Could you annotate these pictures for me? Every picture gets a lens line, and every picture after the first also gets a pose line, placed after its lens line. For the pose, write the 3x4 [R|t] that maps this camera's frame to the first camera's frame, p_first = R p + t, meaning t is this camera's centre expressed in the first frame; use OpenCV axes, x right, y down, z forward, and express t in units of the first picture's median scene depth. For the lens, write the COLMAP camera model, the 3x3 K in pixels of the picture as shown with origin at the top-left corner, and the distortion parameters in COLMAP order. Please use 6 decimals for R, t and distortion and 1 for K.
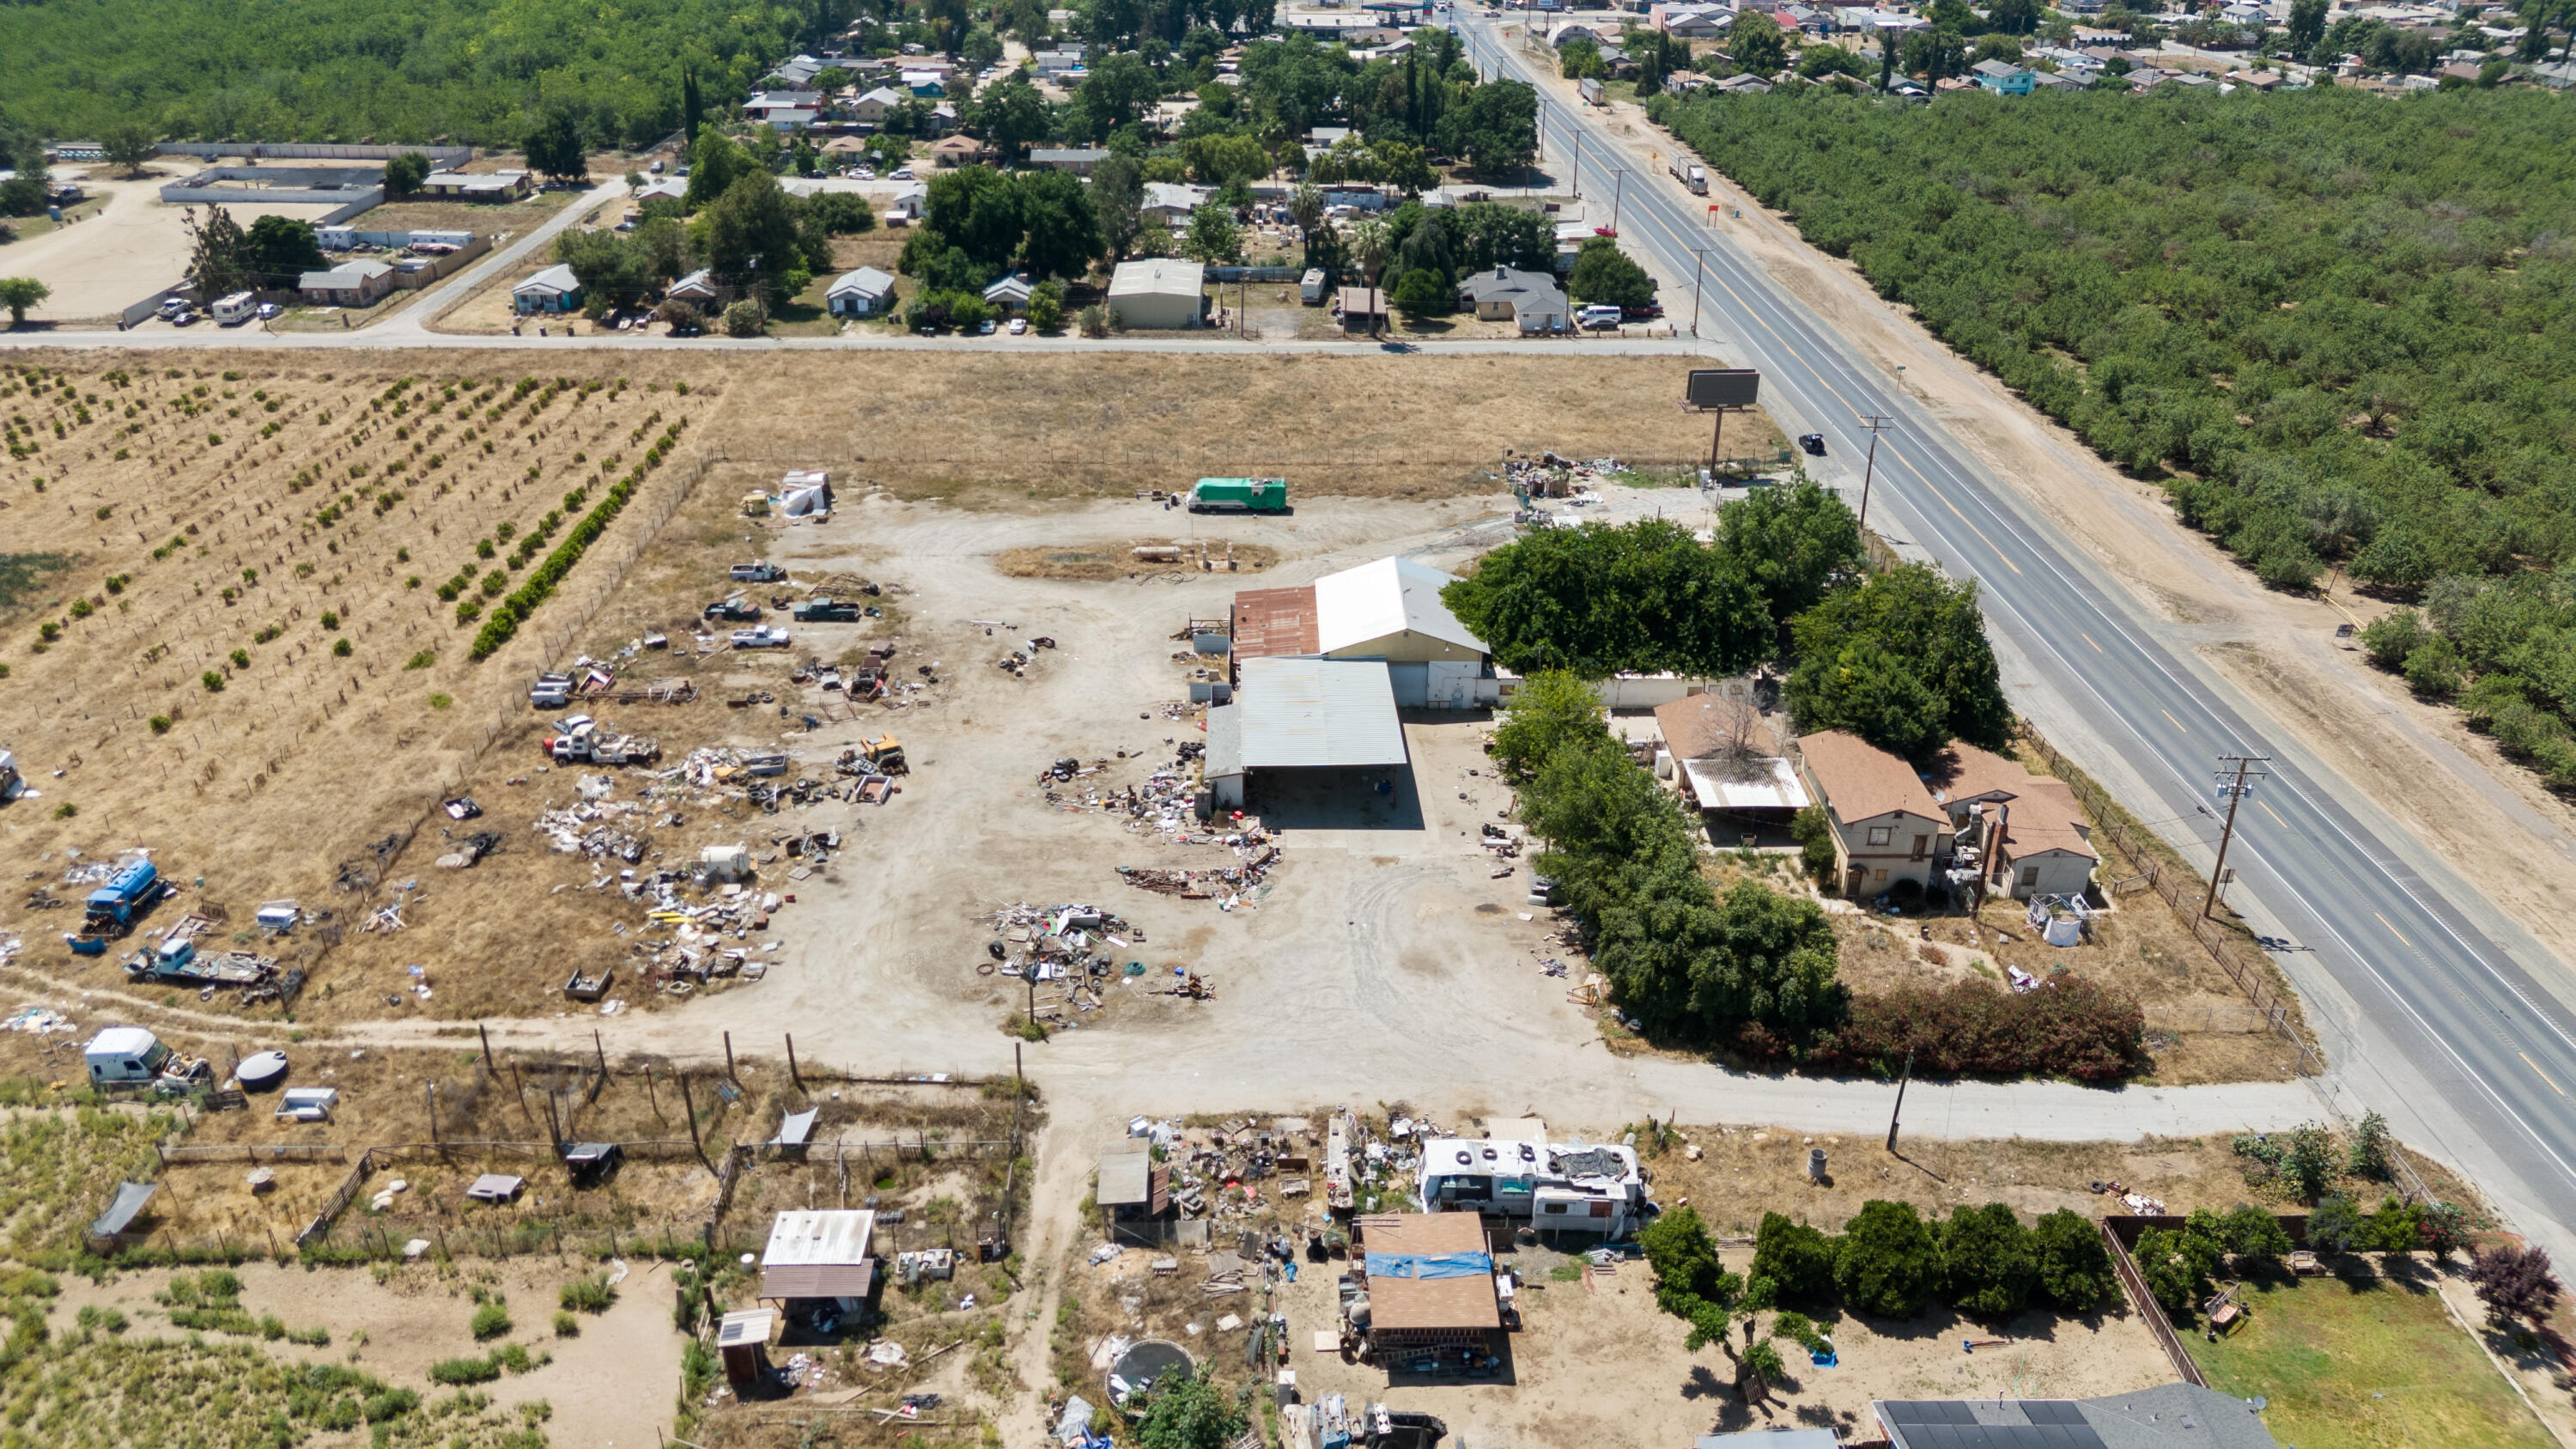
lens RADIAL K [[1804.6, 0, 1288.0], [0, 1804.6, 724.5], [0, 0, 1]] dist [0.041238, -0.050213]
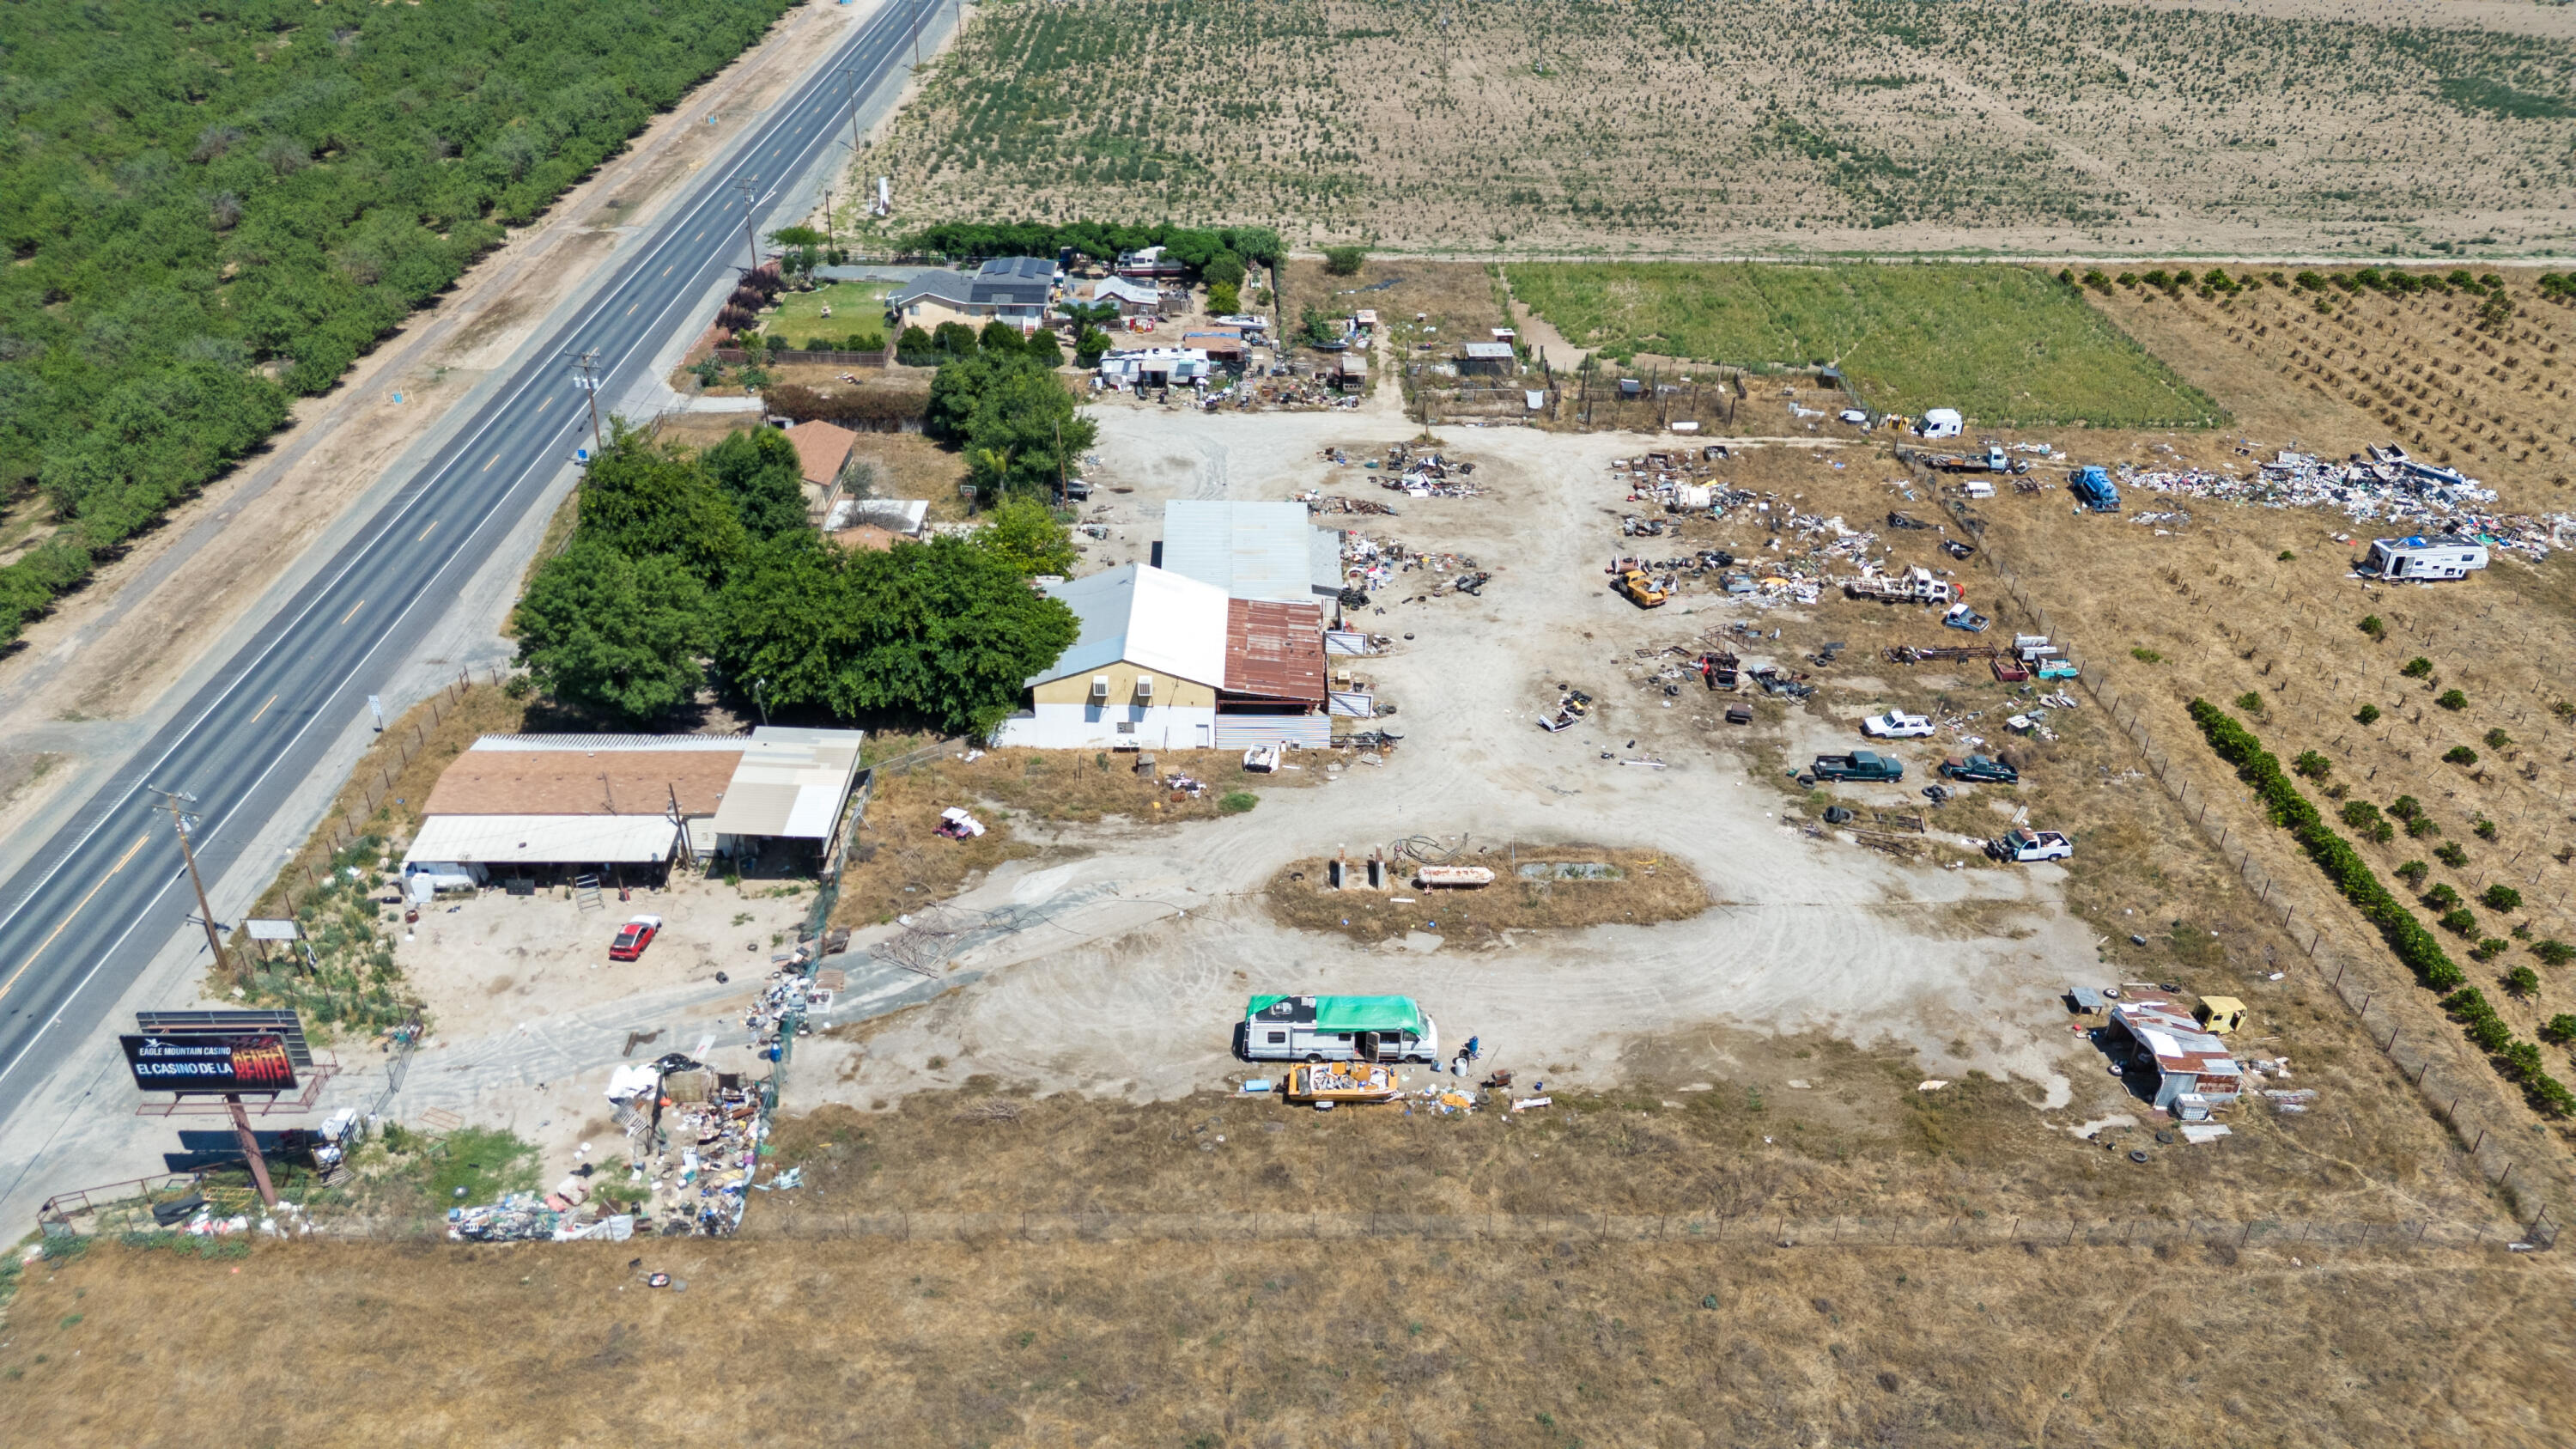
lens RADIAL K [[1804.6, 0, 1288.0], [0, 1804.6, 724.5], [0, 0, 1]] dist [0.041238, -0.050213]
pose [[-0.999739, -0.022679, -0.002916, -0.011773], [-0.014672, 0.538450, 0.842530, -0.759329], [-0.017538, 0.842352, -0.538642, 1.488327]]
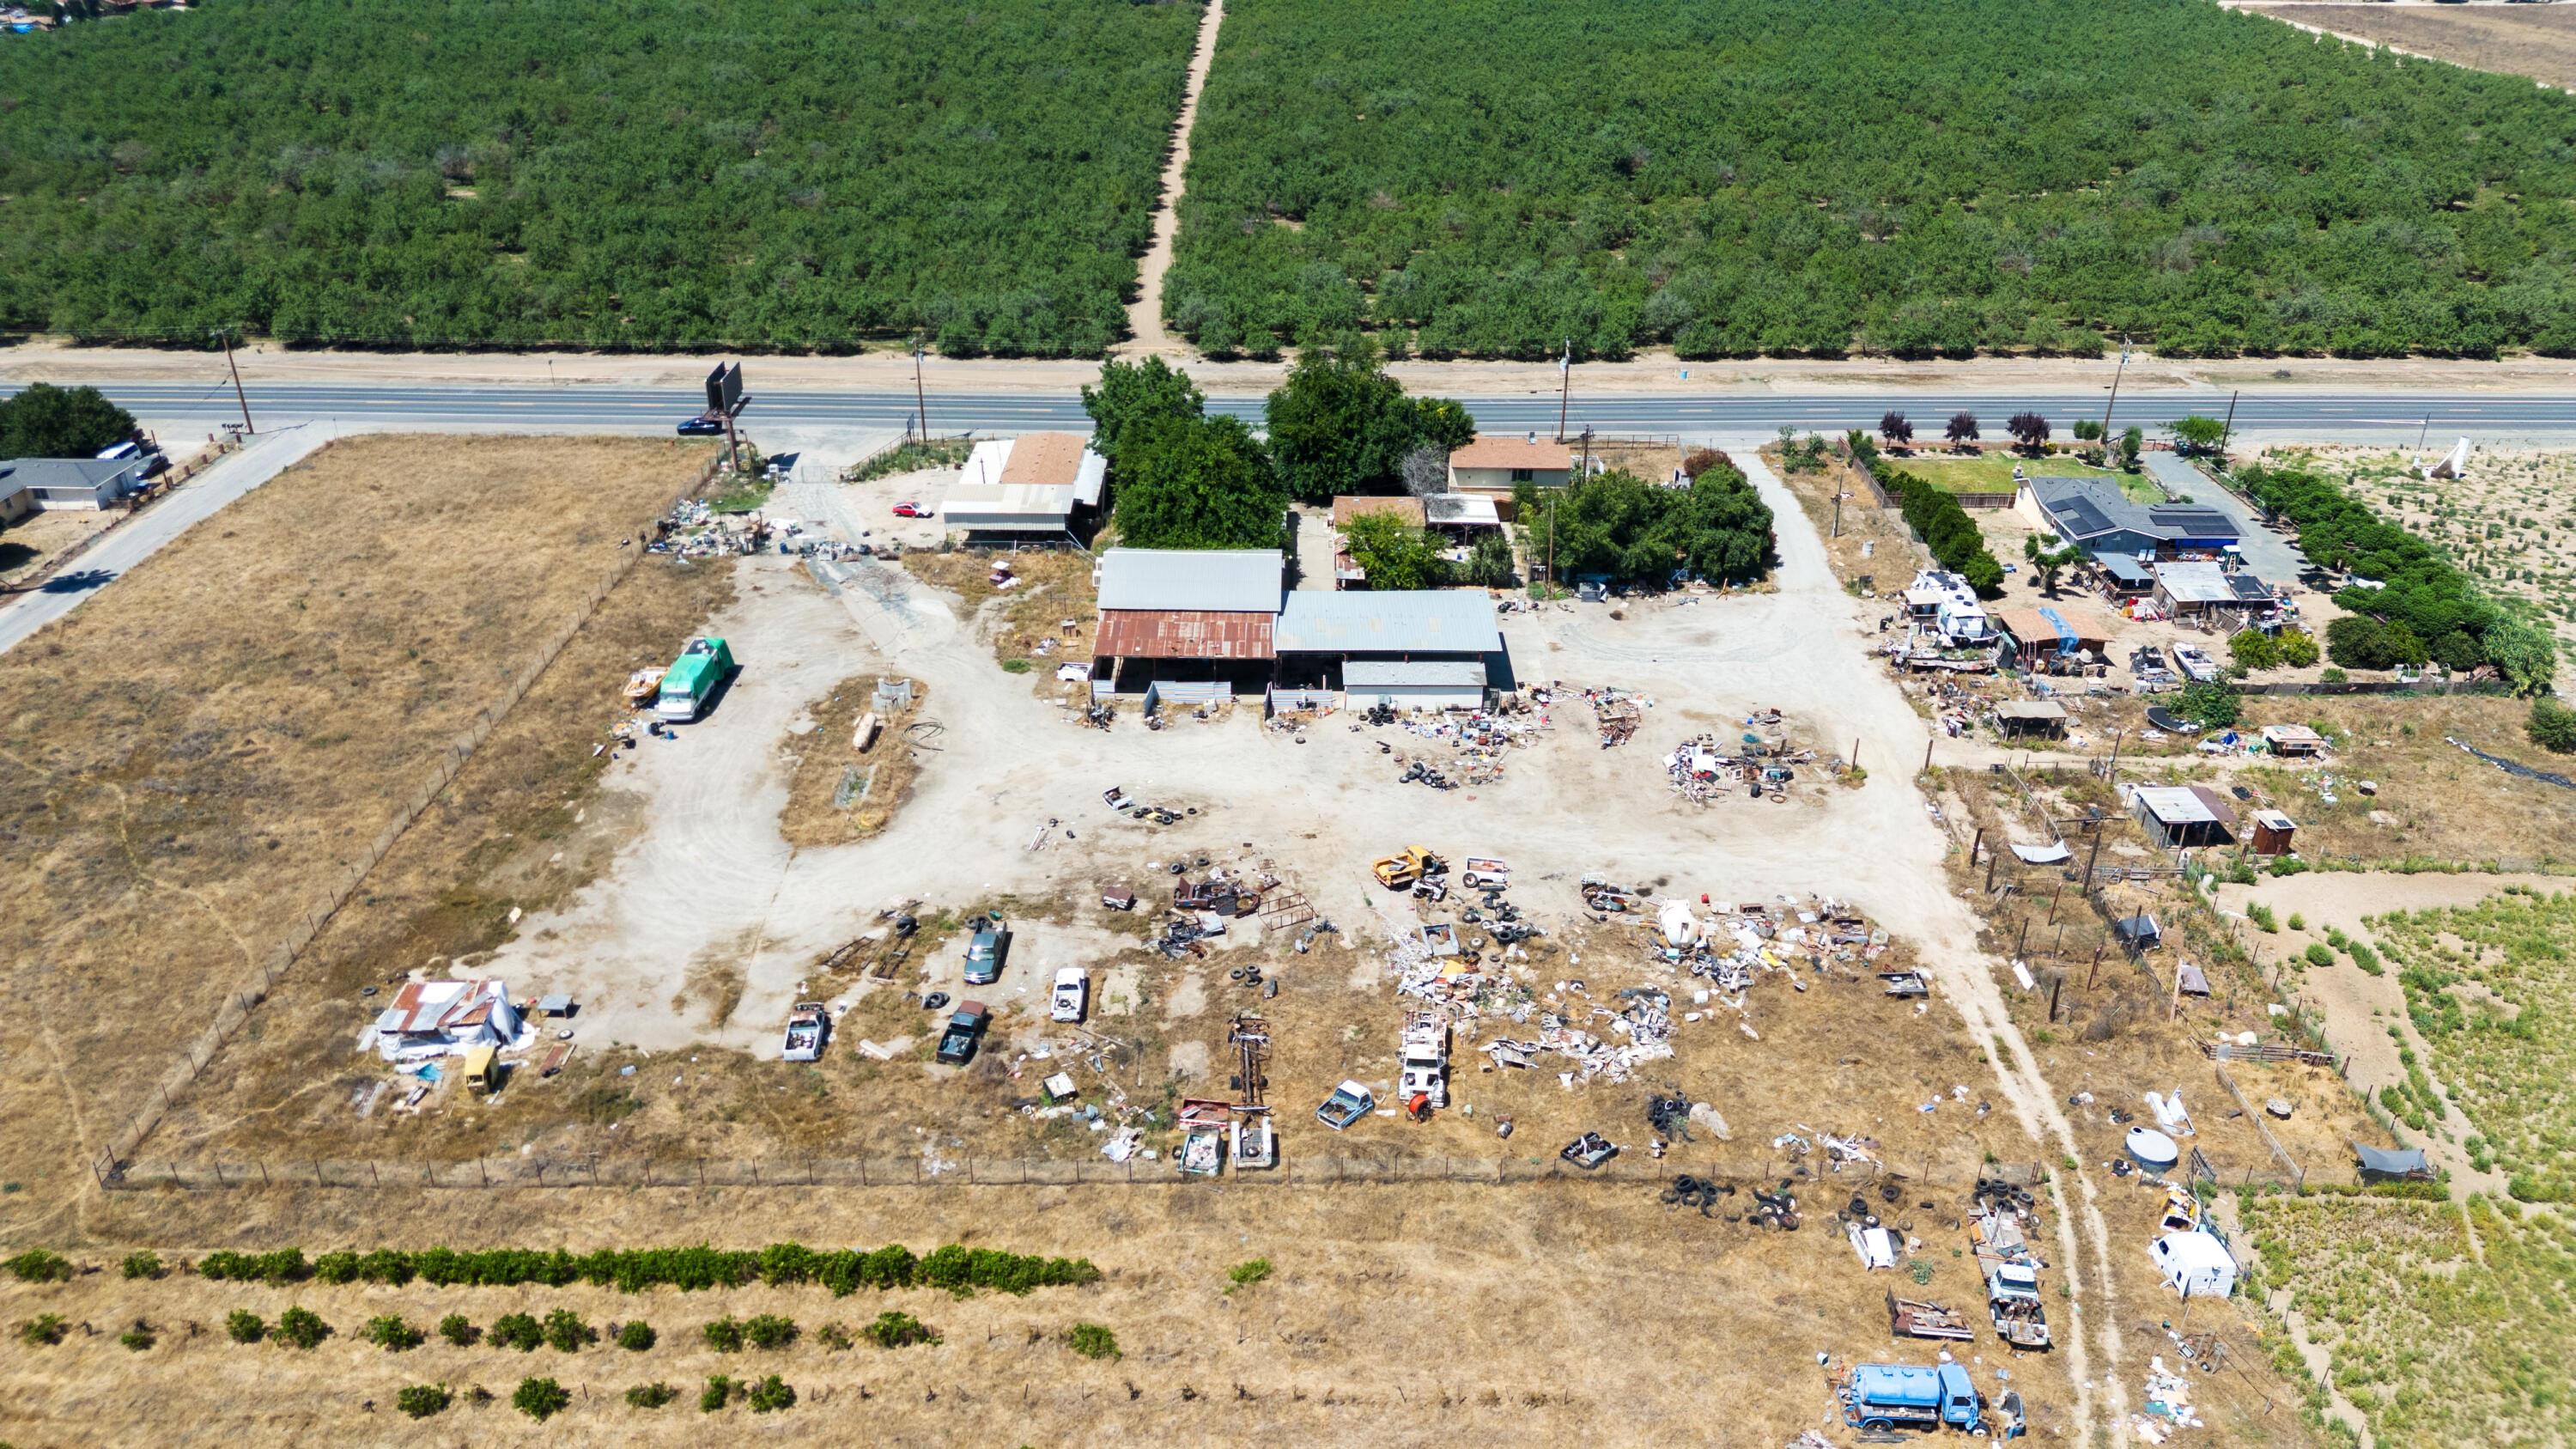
lens RADIAL K [[1804.6, 0, 1288.0], [0, 1804.6, 724.5], [0, 0, 1]] dist [0.041238, -0.050213]
pose [[0.023157, -0.471368, 0.881632, -0.882659], [0.445790, 0.794210, 0.412918, -0.393892], [-0.894838, 0.383461, 0.228523, 0.743536]]
